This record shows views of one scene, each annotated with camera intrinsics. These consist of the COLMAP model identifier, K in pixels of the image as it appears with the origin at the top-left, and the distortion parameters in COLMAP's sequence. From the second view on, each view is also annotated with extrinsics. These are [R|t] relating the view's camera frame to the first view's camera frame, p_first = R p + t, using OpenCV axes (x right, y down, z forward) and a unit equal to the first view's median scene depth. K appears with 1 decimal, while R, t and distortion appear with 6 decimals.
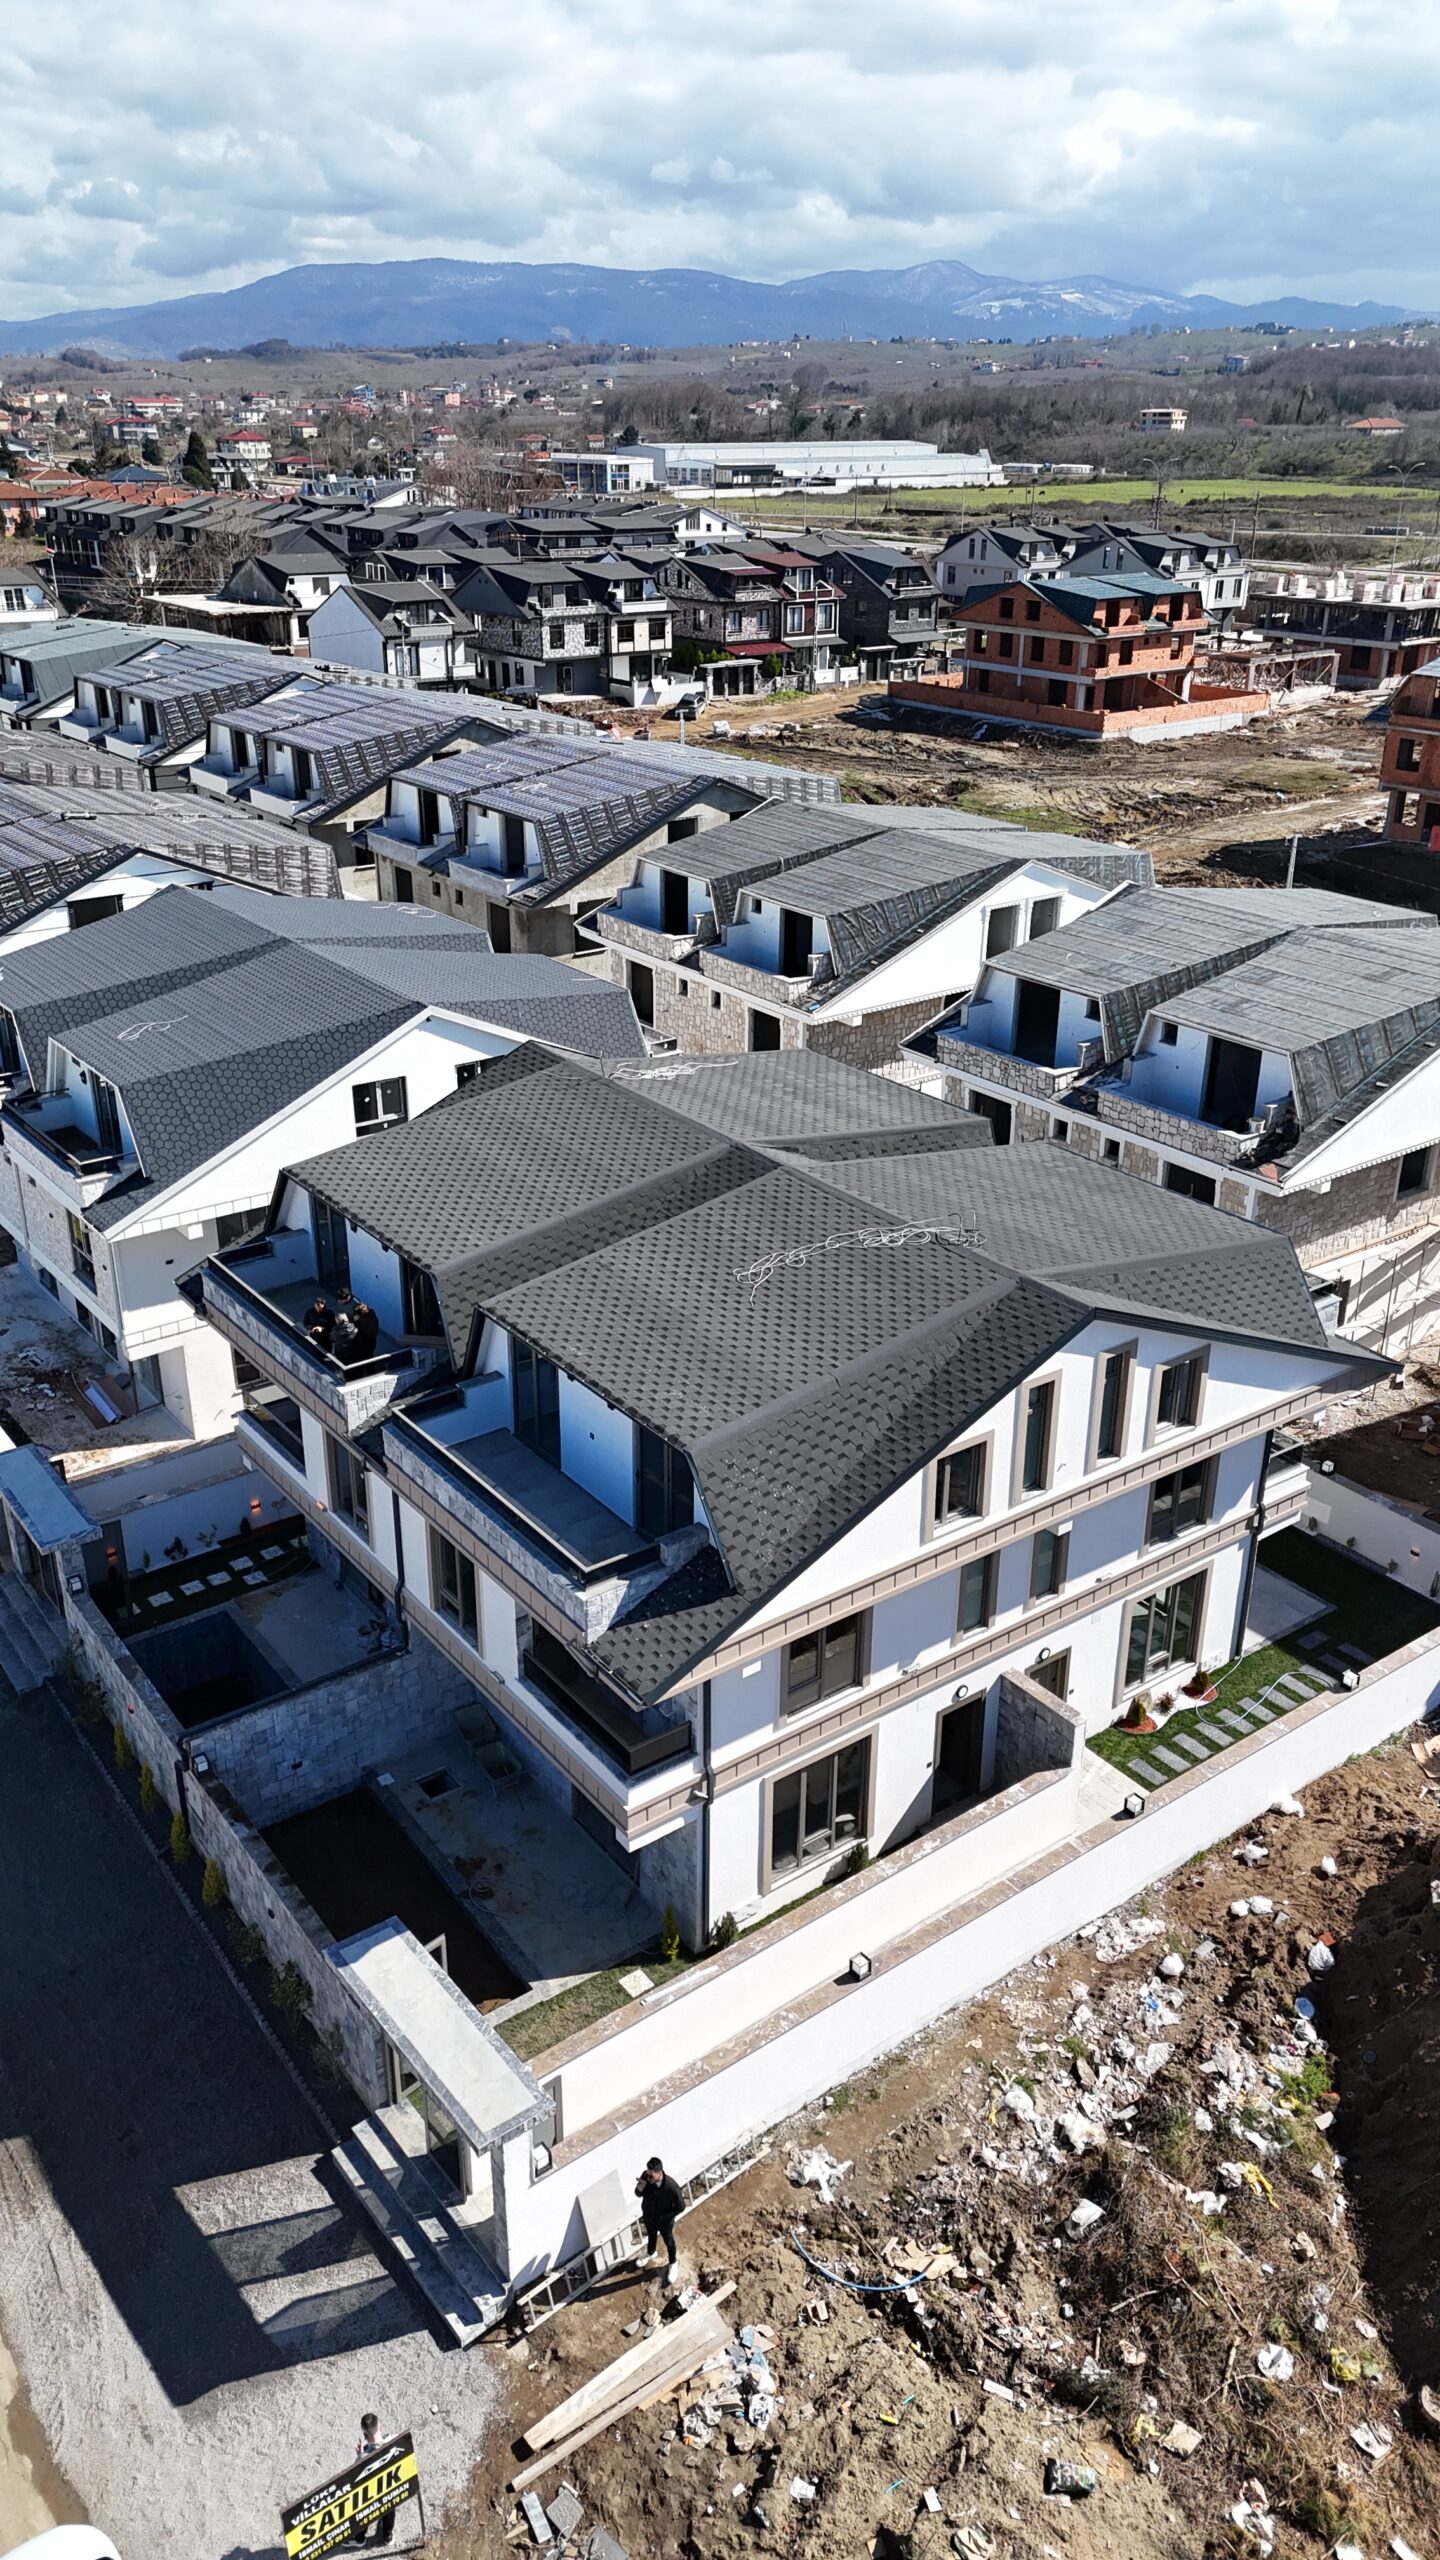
lens RADIAL K [[1847.3, 0, 720.0], [0, 1847.3, 1280.0], [0, 0, 1]] dist [0.082048, -0.076678]
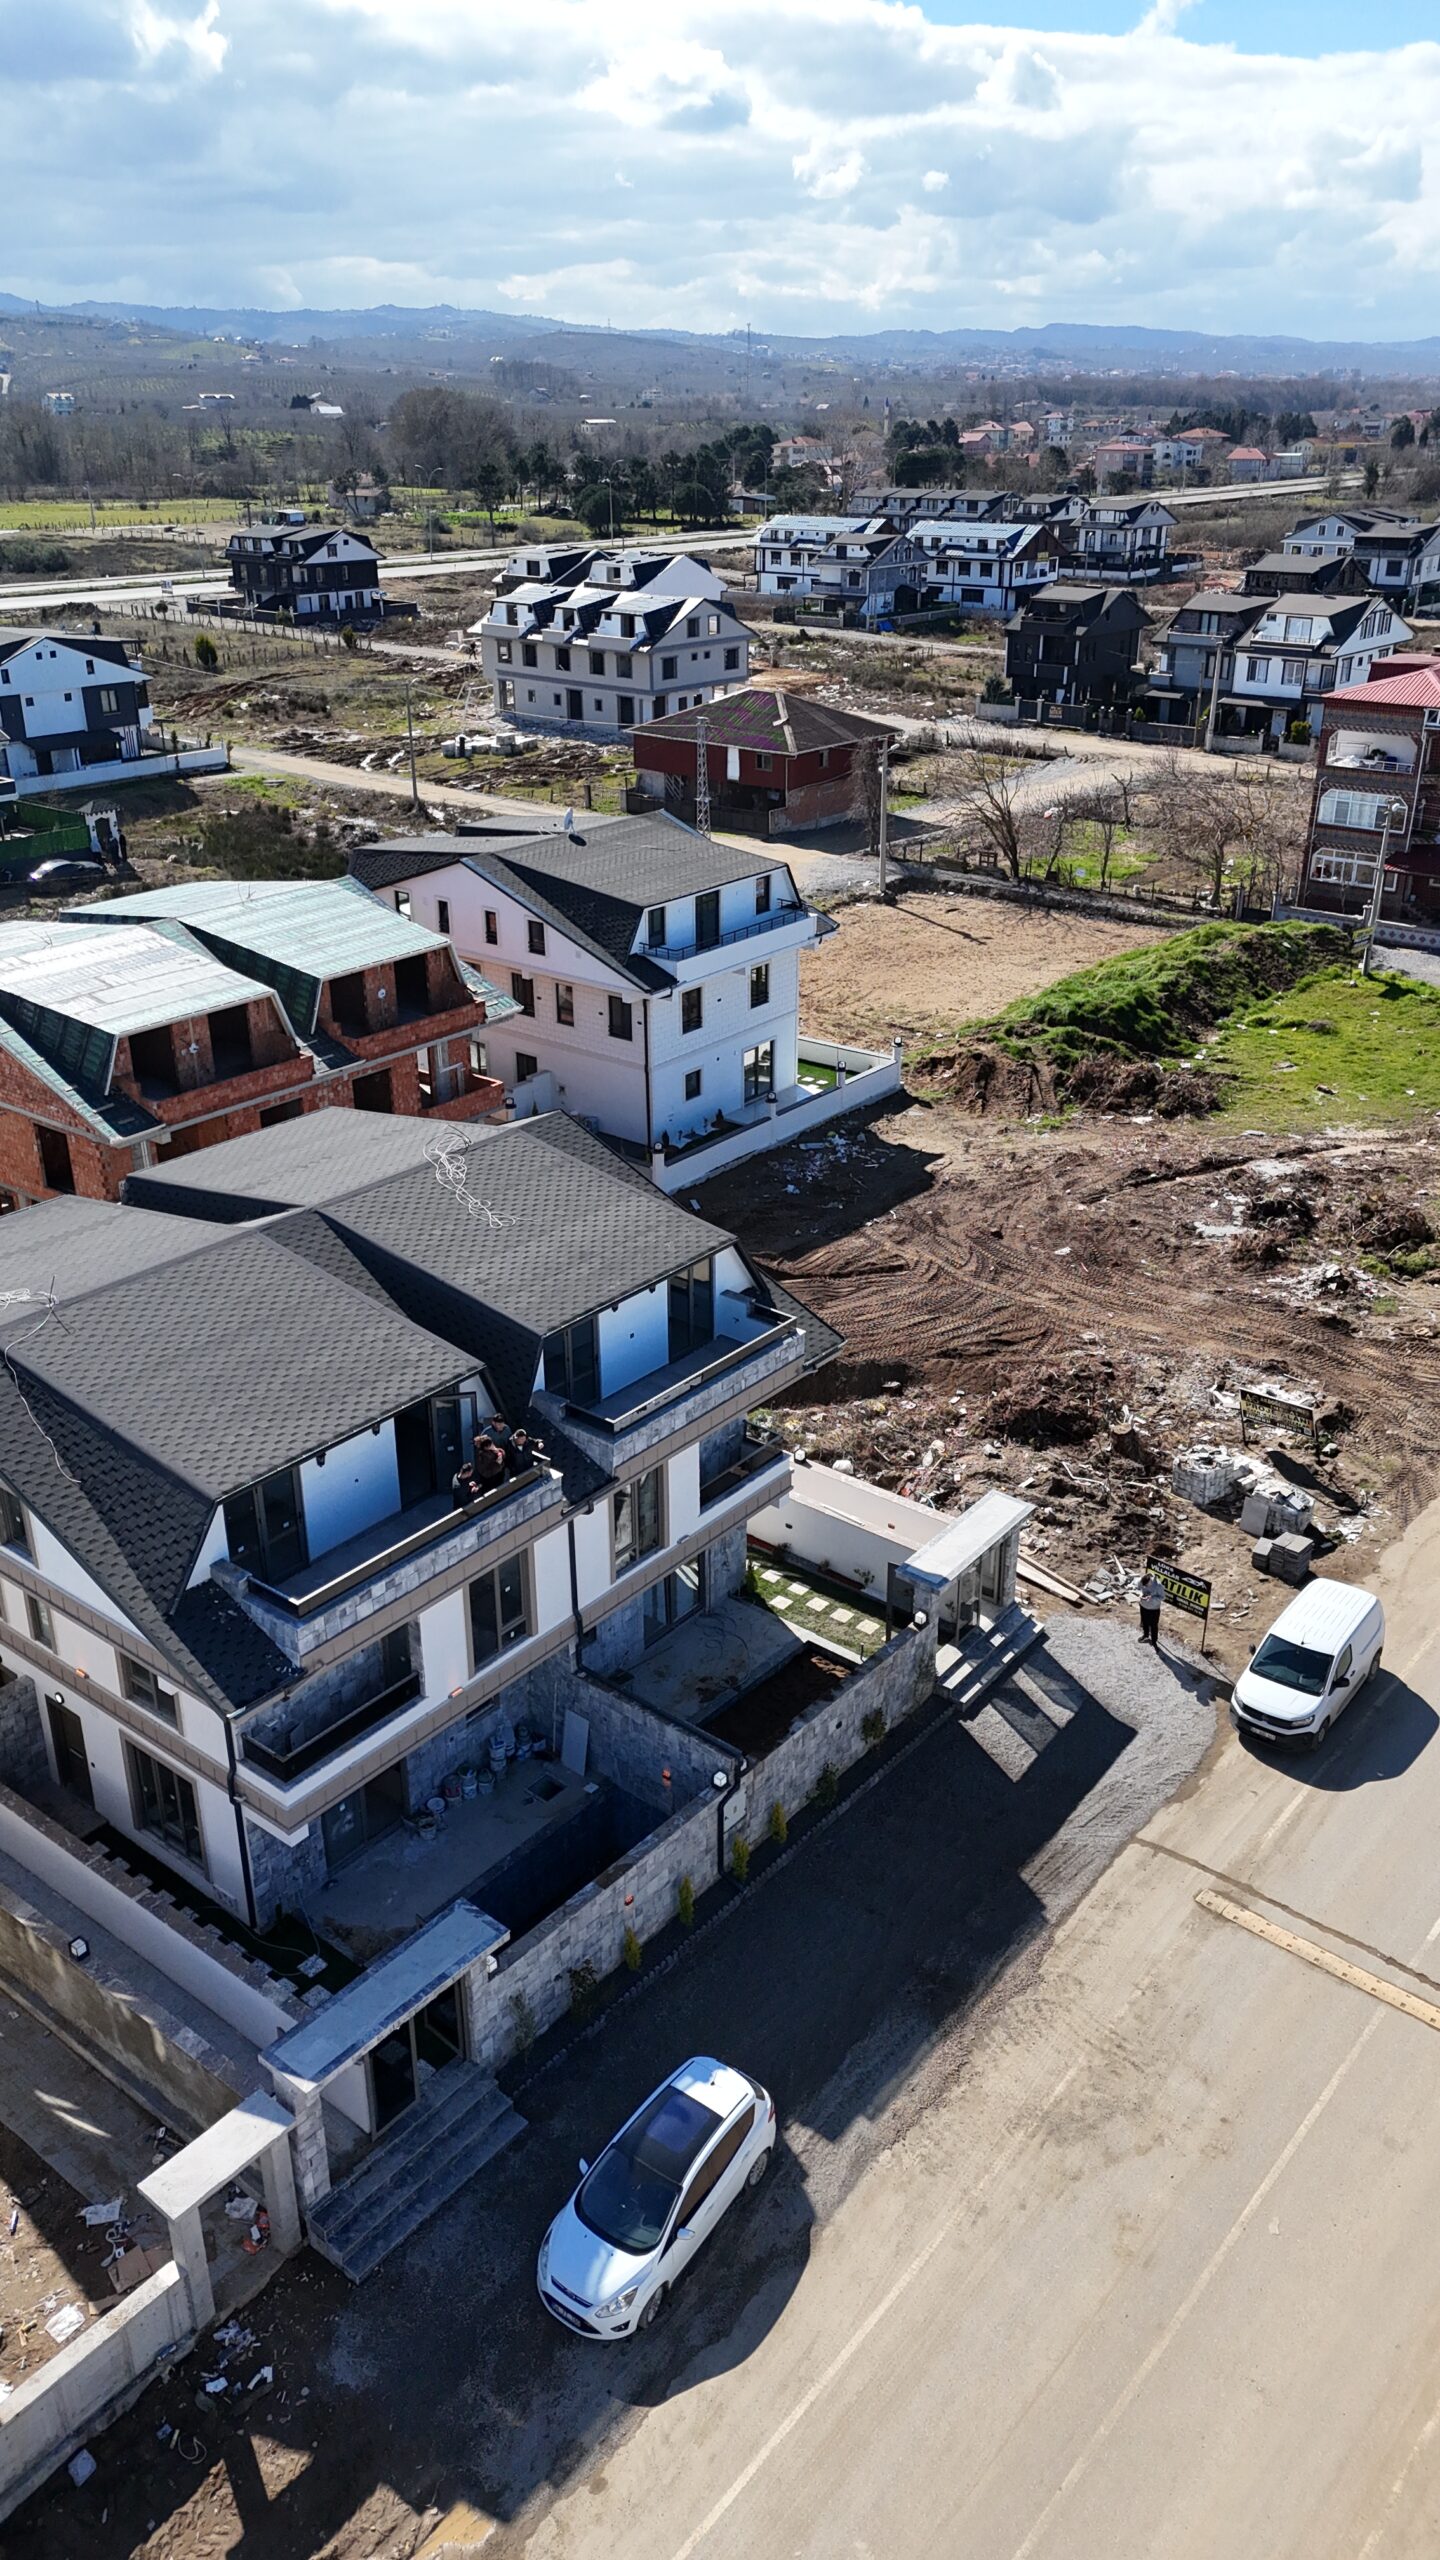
lens RADIAL K [[1847.3, 0, 720.0], [0, 1847.3, 1280.0], [0, 0, 1]] dist [0.082048, -0.076678]
pose [[-0.250916, -0.406351, 0.878590, -1.225641], [0.409393, 0.777913, 0.476706, -0.547512], [-0.877177, 0.479302, -0.028834, 0.965914]]
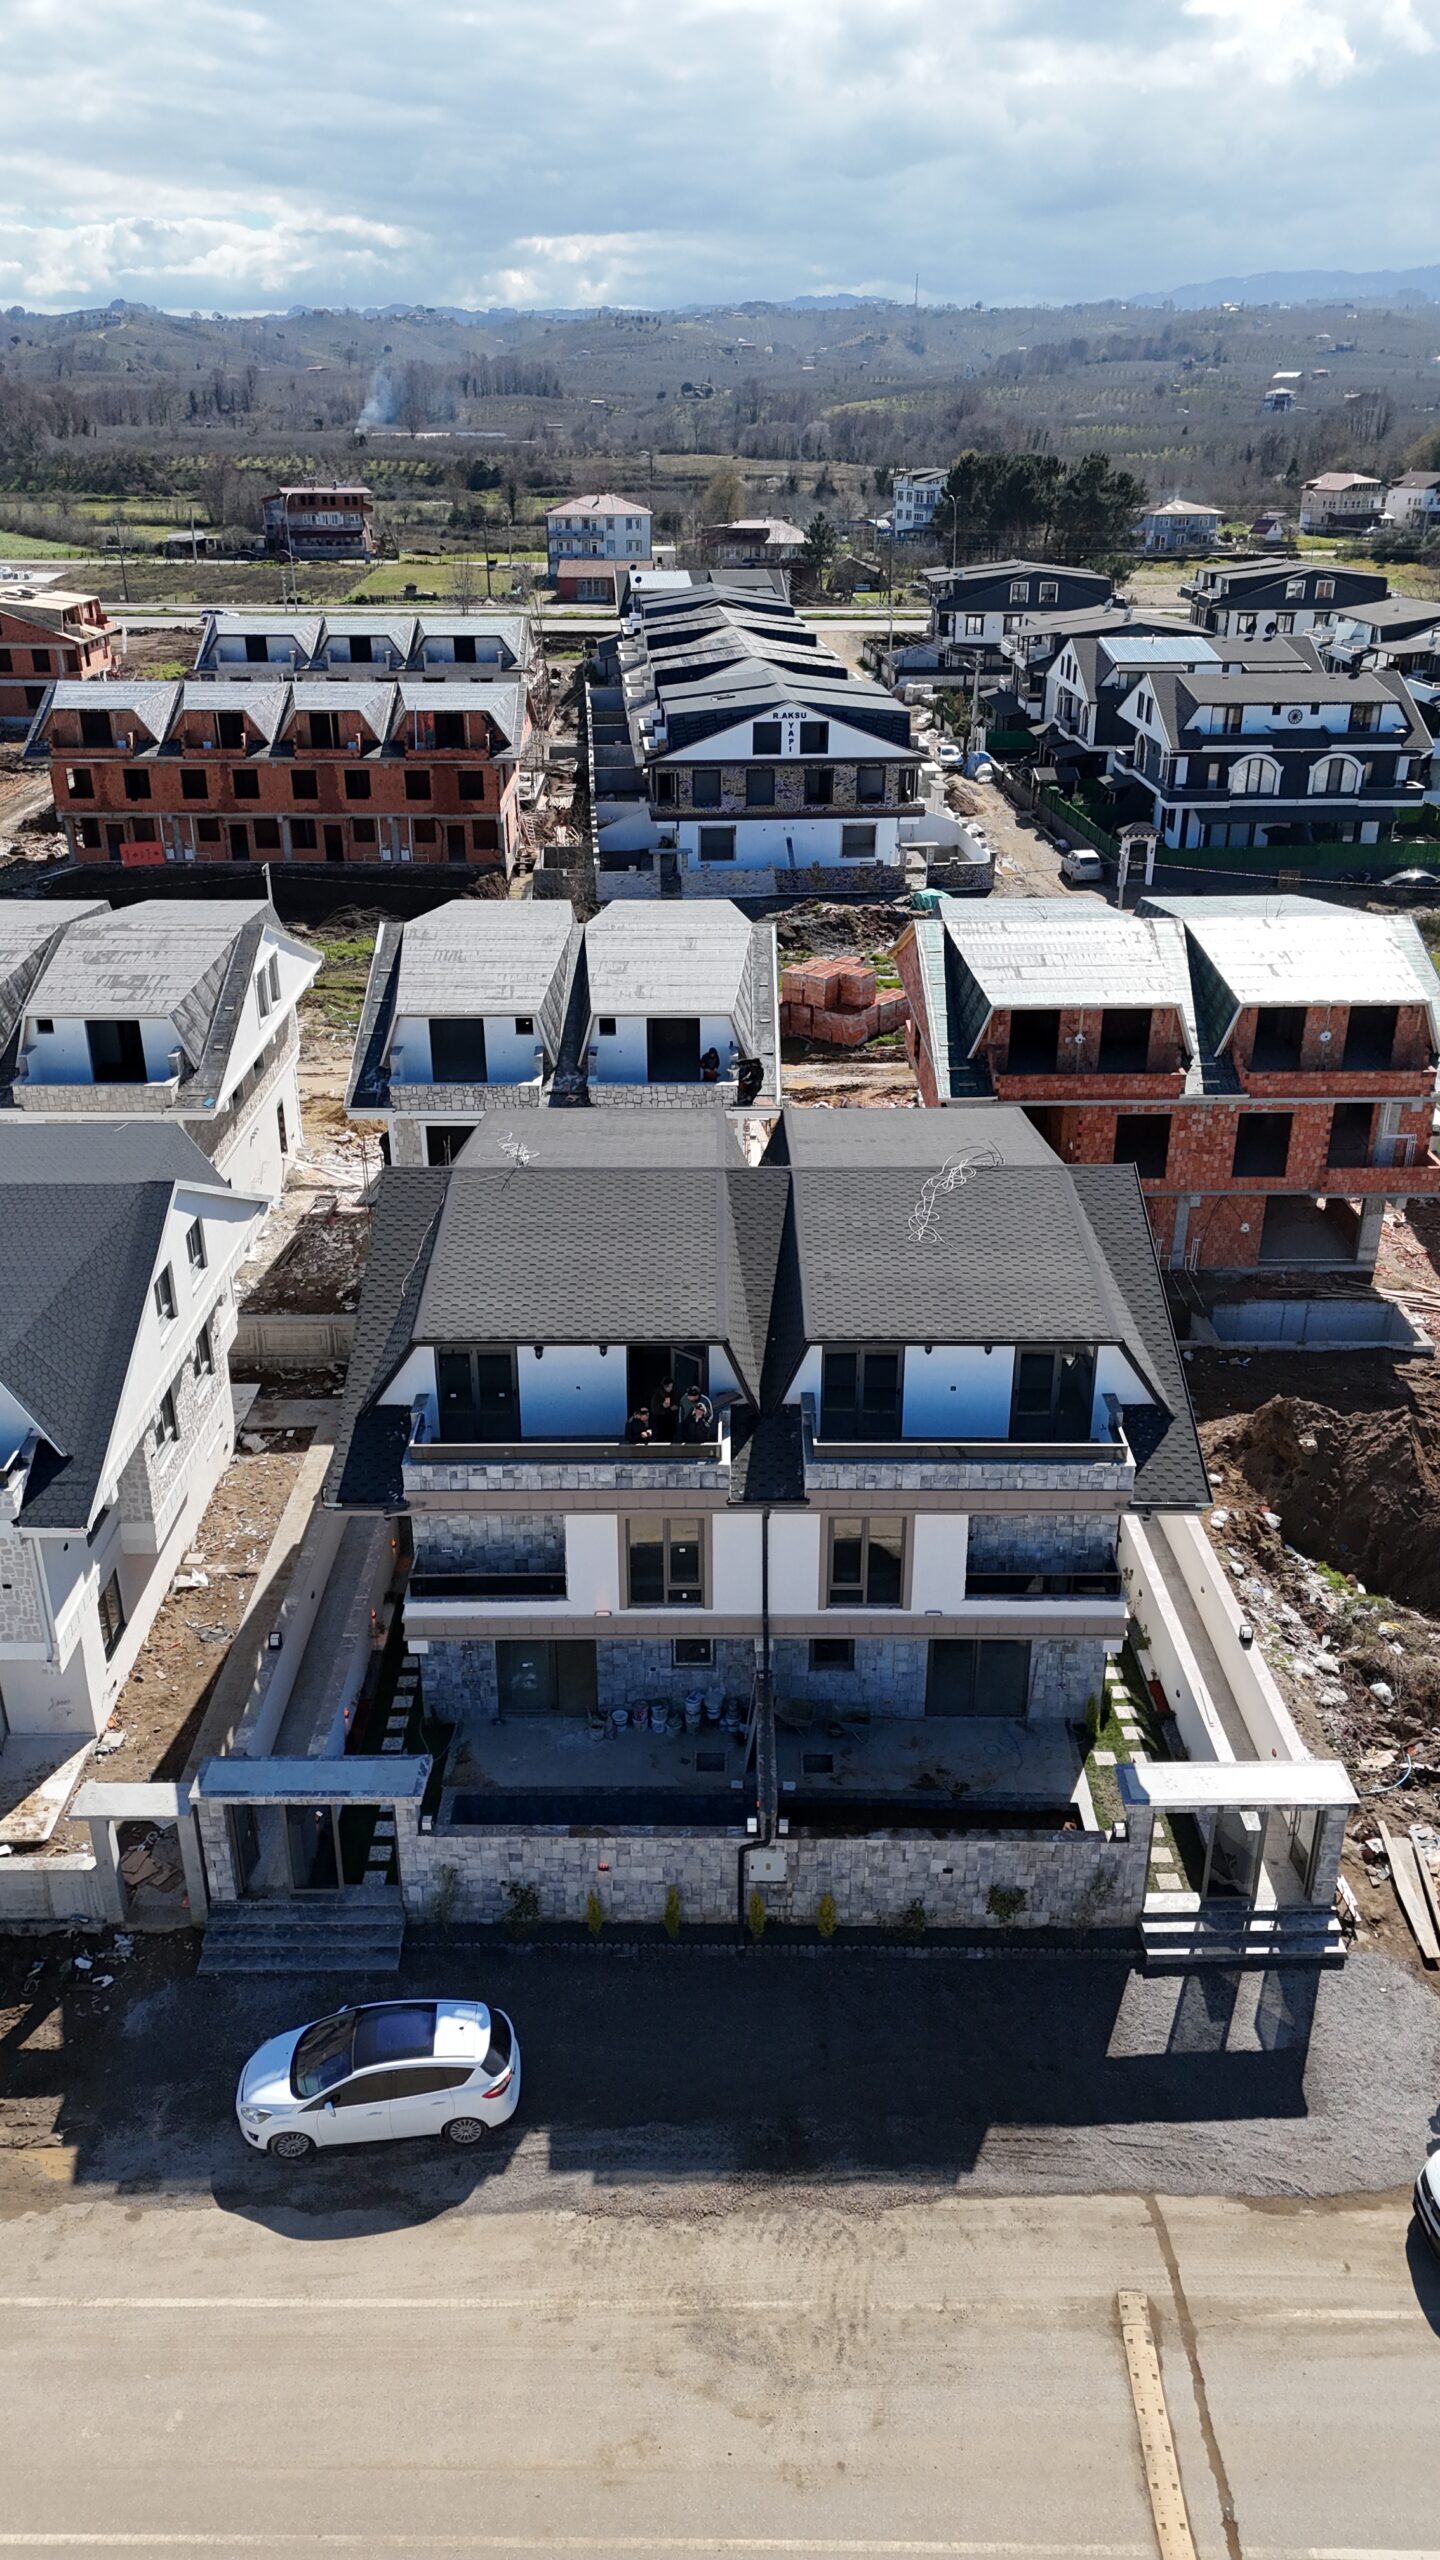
lens RADIAL K [[1847.3, 0, 720.0], [0, 1847.3, 1280.0], [0, 0, 1]] dist [0.082048, -0.076678]
pose [[0.588368, -0.335294, 0.735800, -1.054912], [0.336905, 0.928879, 0.153878, -0.227161], [-0.735063, 0.157357, 0.659485, 0.285257]]
